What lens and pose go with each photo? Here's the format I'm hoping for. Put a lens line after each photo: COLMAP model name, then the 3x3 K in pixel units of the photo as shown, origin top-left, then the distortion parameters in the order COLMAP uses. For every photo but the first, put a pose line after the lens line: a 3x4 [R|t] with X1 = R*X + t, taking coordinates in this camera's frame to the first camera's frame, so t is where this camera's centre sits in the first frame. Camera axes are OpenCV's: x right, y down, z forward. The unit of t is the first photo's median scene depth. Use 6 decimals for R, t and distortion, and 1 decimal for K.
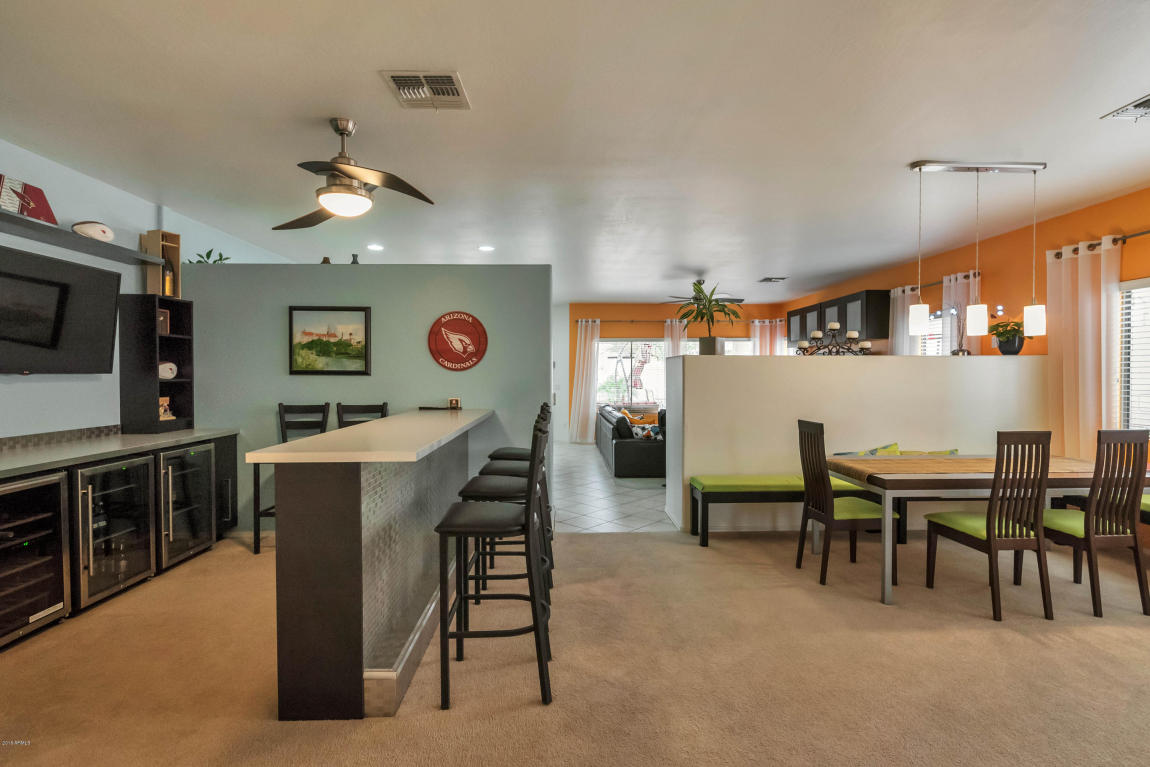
lens RADIAL K [[524.2, 0, 583.1], [0, 524.2, 377.0], [0, 0, 1]] dist [-0.005026, 0.000499]
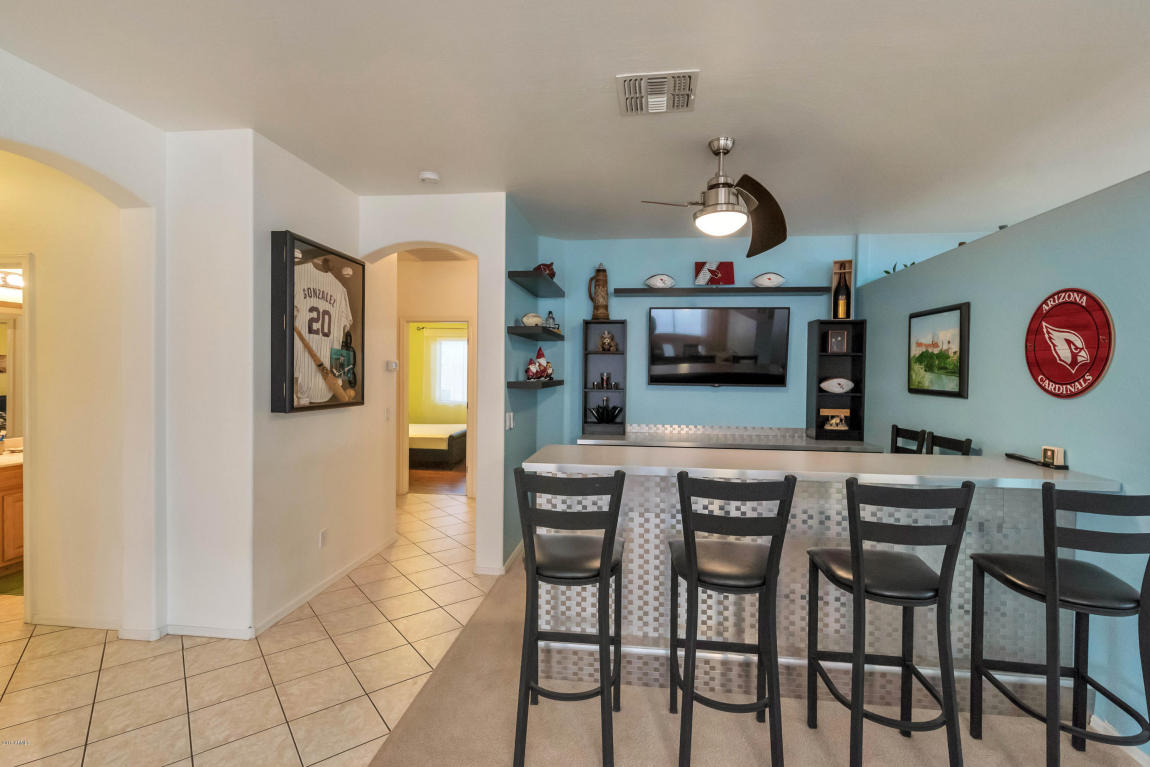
lens RADIAL K [[524.5, 0, 576.2], [0, 524.5, 379.5], [0, 0, 1]] dist [0.001236, -0.000631]
pose [[-0.154985, 0.014225, -0.987814, 0.381712], [-0.020522, 0.999634, 0.017615, -0.030577], [0.987704, 0.023002, -0.154636, 0.590158]]
